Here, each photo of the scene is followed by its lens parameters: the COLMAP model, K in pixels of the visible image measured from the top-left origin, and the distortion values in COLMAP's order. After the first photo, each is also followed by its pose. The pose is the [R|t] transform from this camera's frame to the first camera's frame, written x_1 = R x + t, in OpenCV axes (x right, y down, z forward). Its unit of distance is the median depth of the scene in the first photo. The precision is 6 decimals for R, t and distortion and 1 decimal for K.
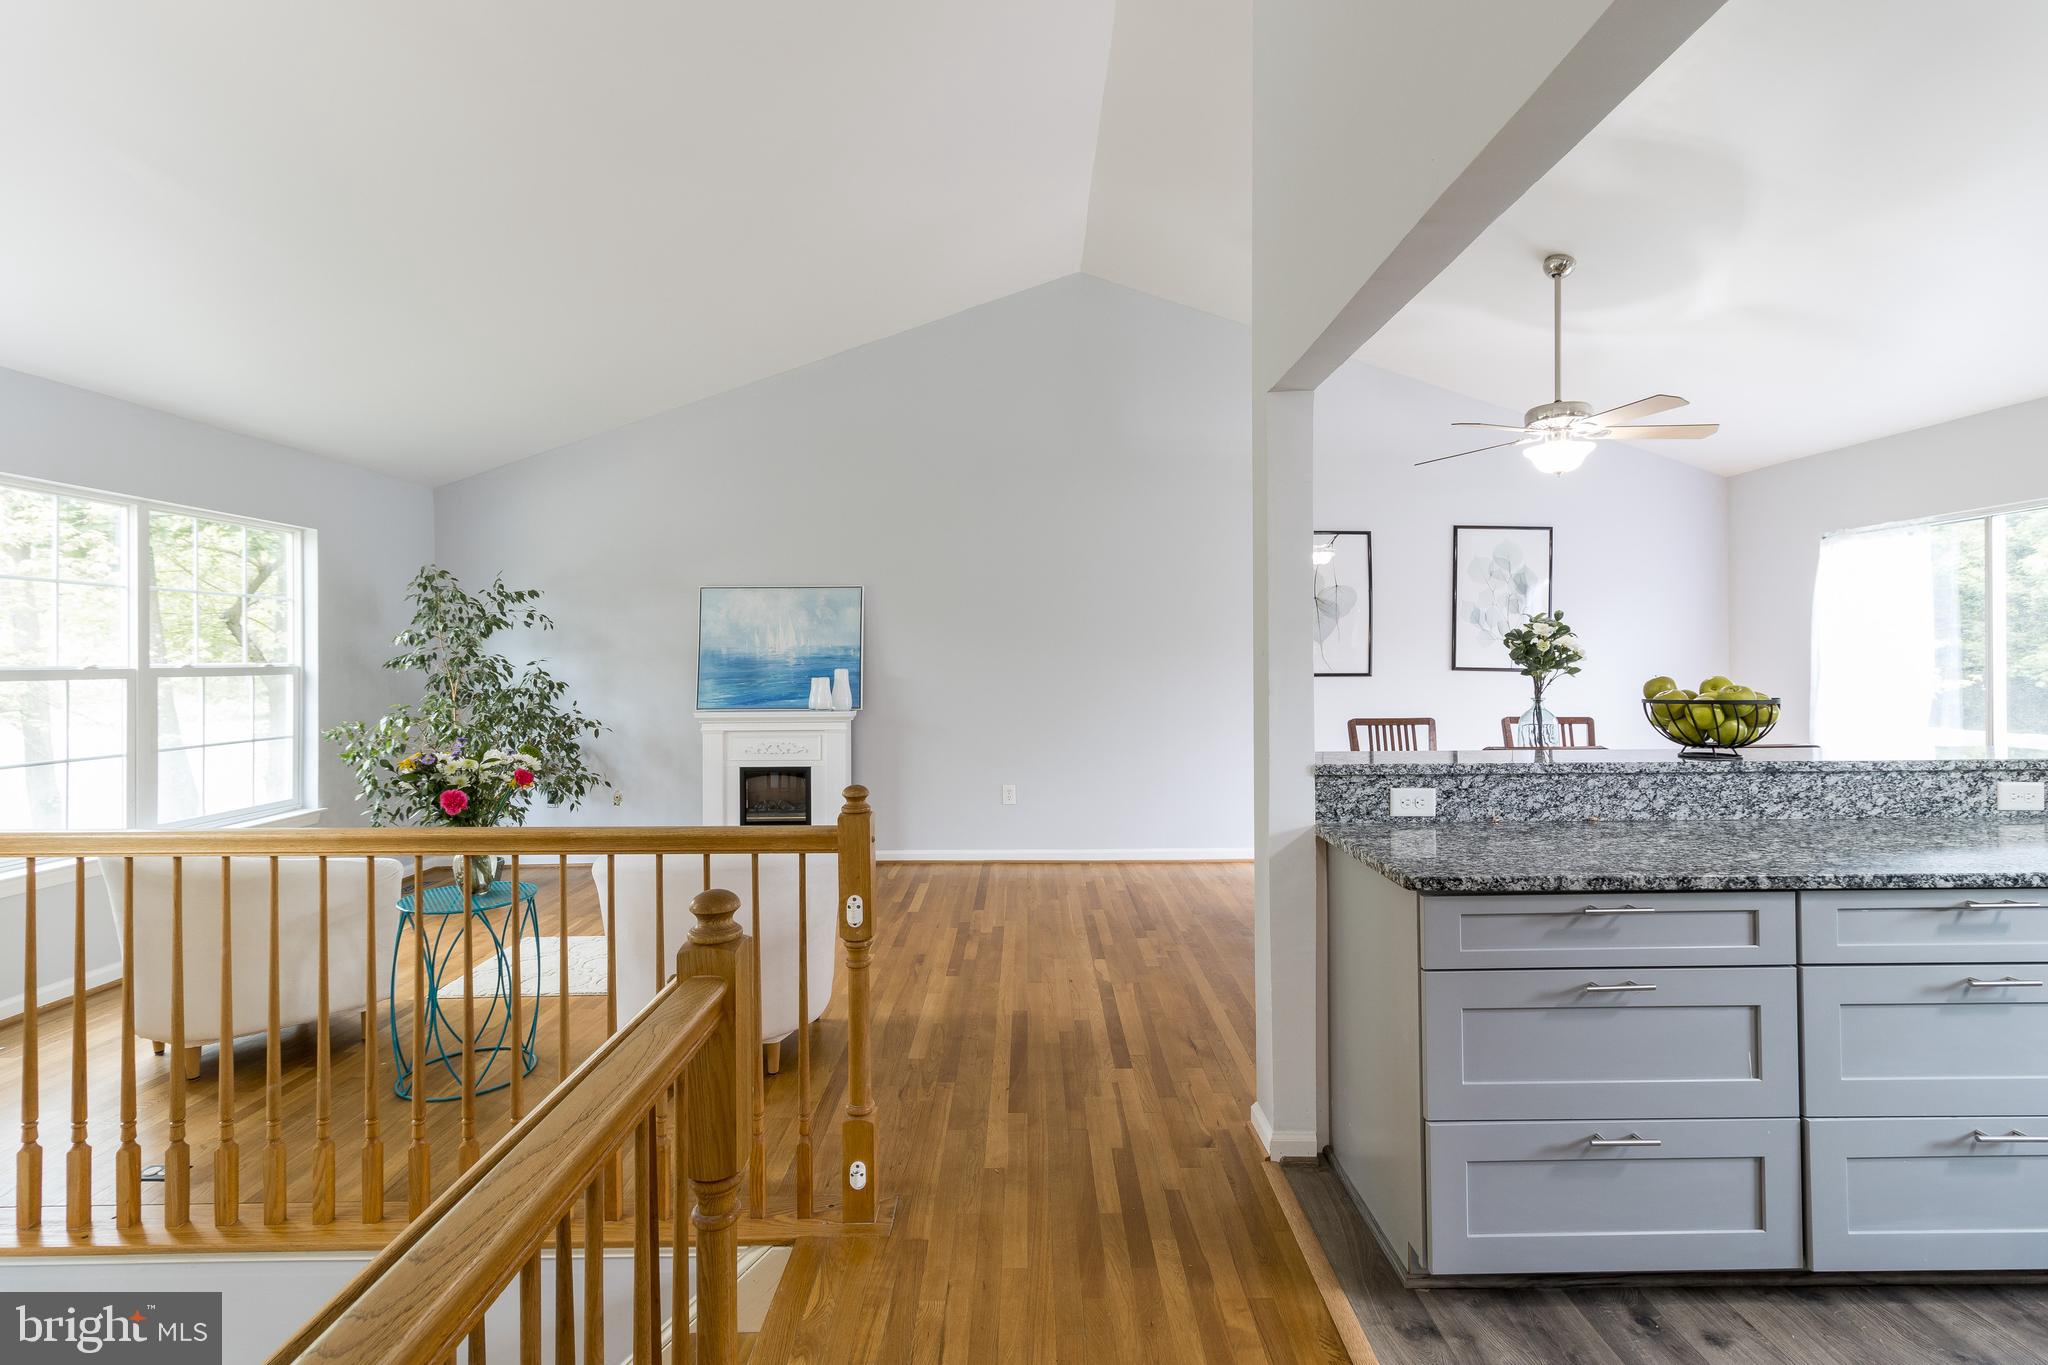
lens RADIAL K [[951.0, 0, 1023.5], [0, 951.0, 666.2], [0, 0, 1]] dist [0.009003, 0.000756]
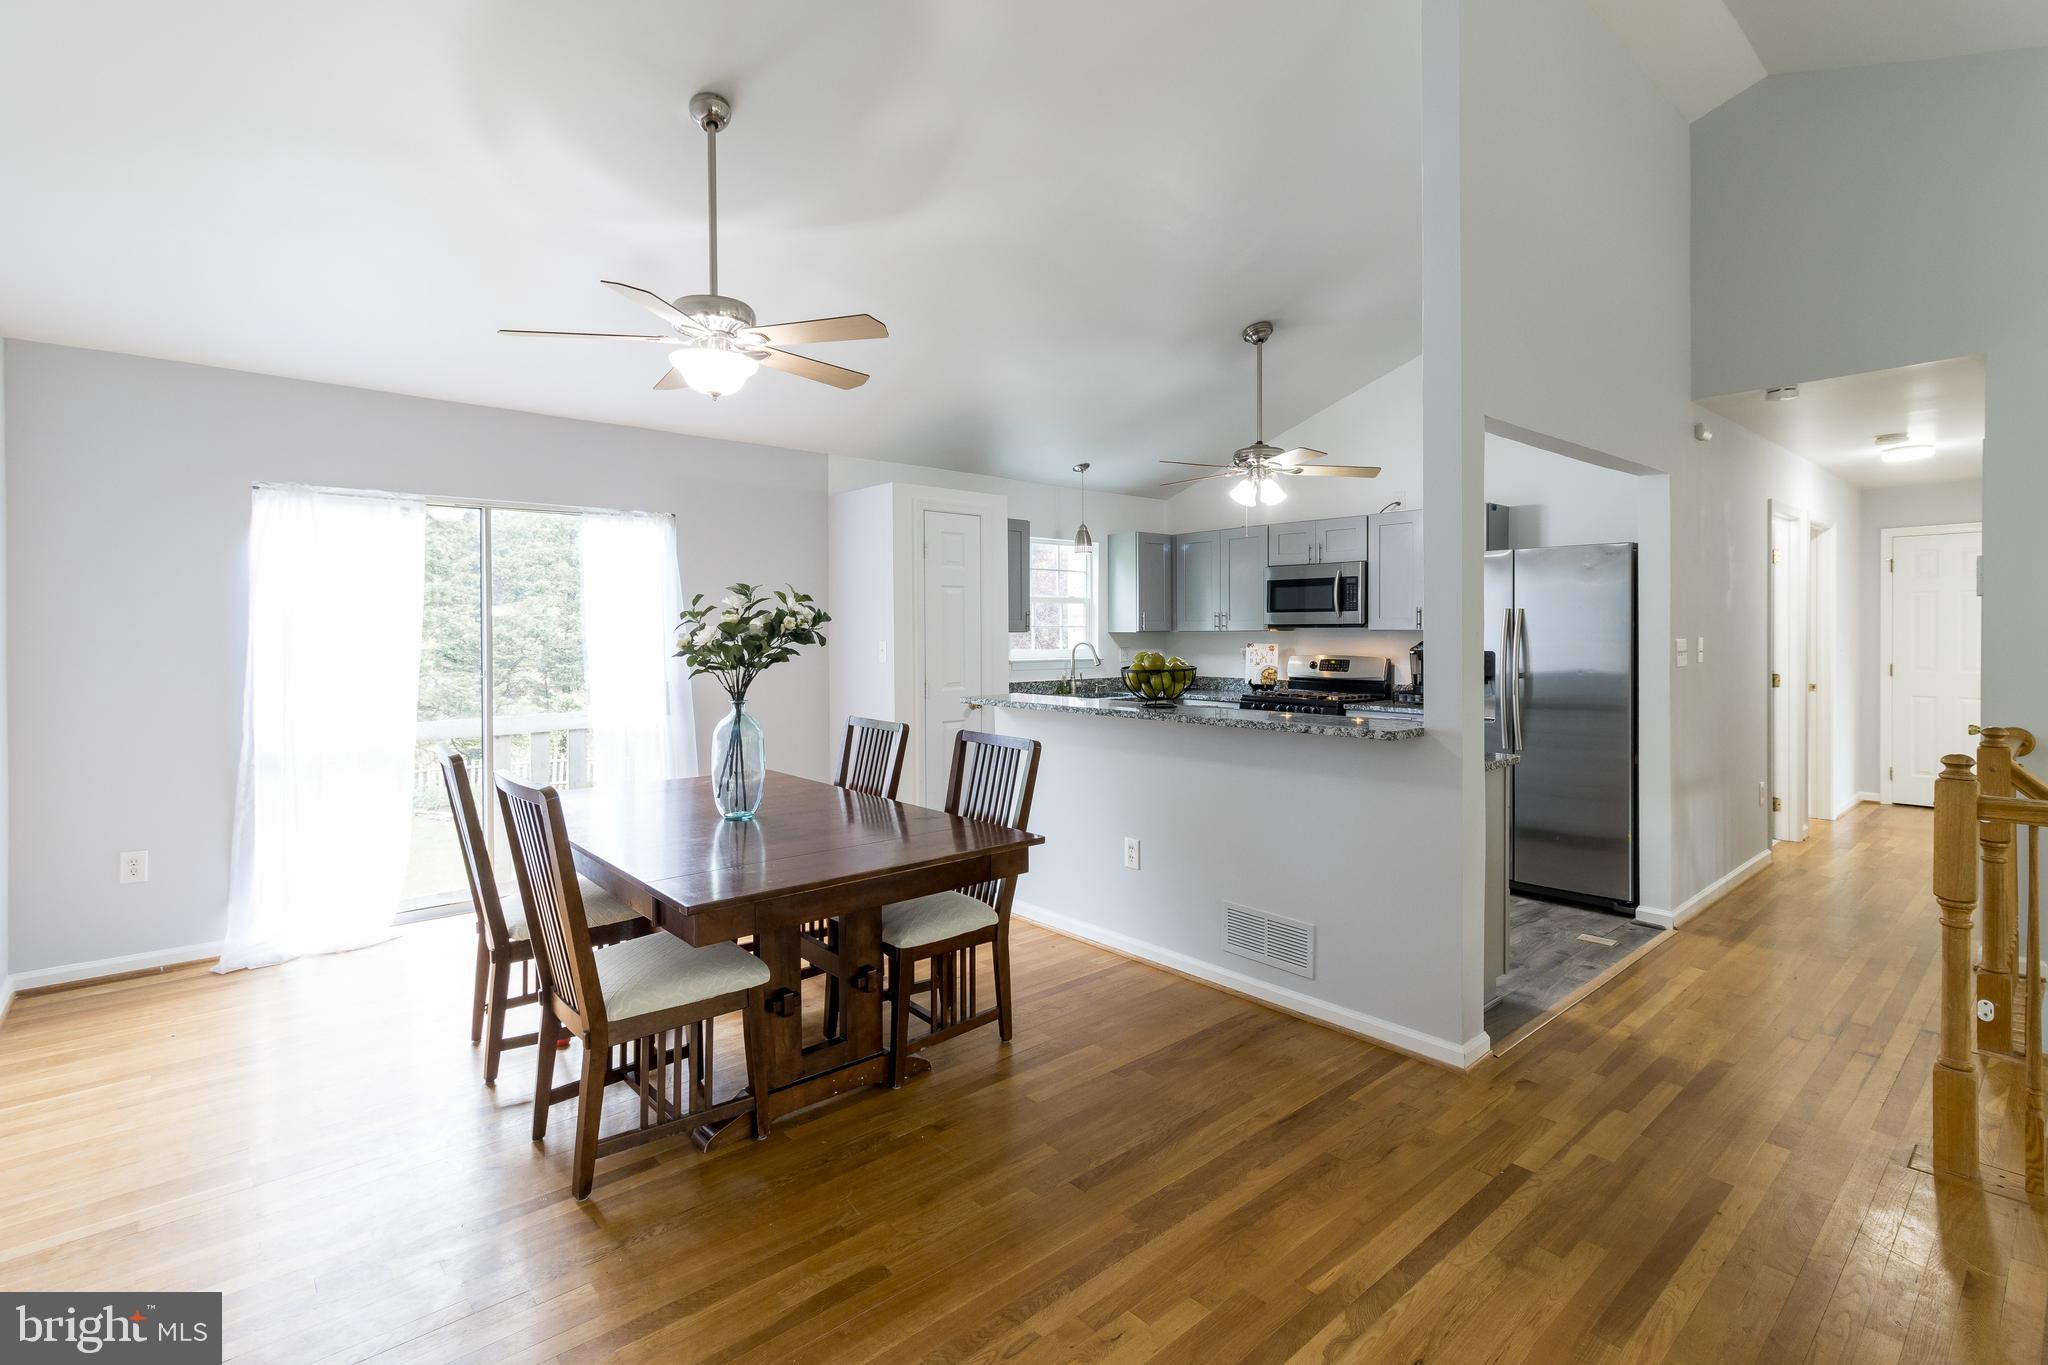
lens RADIAL K [[951.0, 0, 1028.3], [0, 951.0, 641.4], [0, 0, 1]] dist [0.009003, 0.000756]
pose [[-0.660605, 0.001171, 0.750733, -0.142305], [0.017214, 0.999759, 0.013589, -0.016335], [-0.750537, 0.021900, -0.660466, 1.202975]]
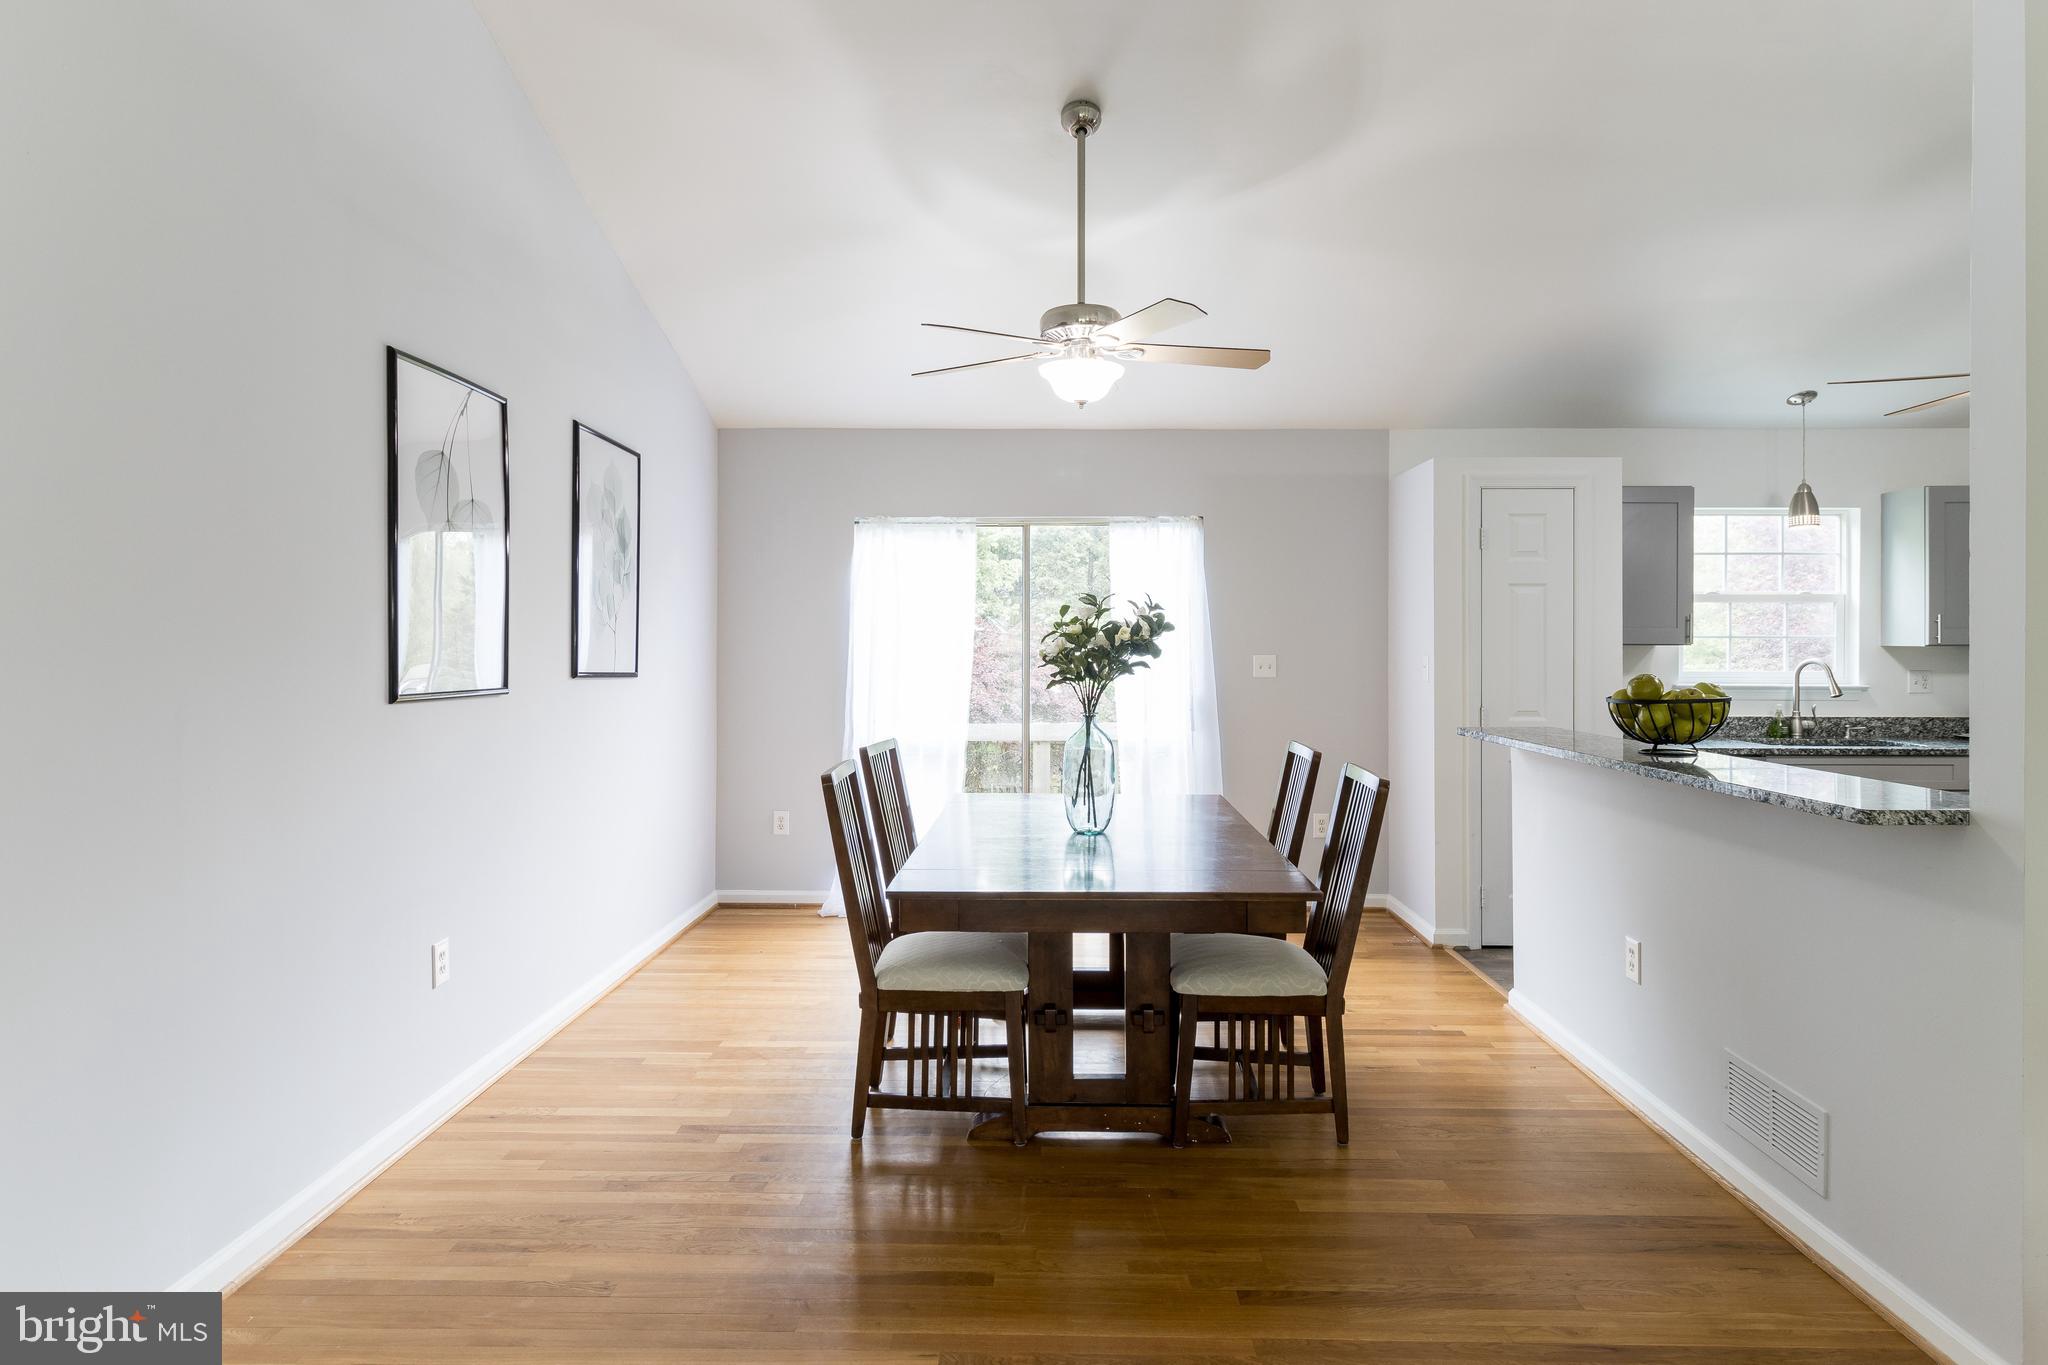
lens RADIAL K [[1165.6, 0, 1029.3], [0, 1165.6, 645.0], [0, 0, 1]] dist [0.007939, 0.003003]
pose [[0.013871, 0.005585, 0.999888, -0.305890], [0.010916, 0.999924, -0.005737, -0.011798], [-0.999844, 0.010995, 0.013809, 0.945409]]
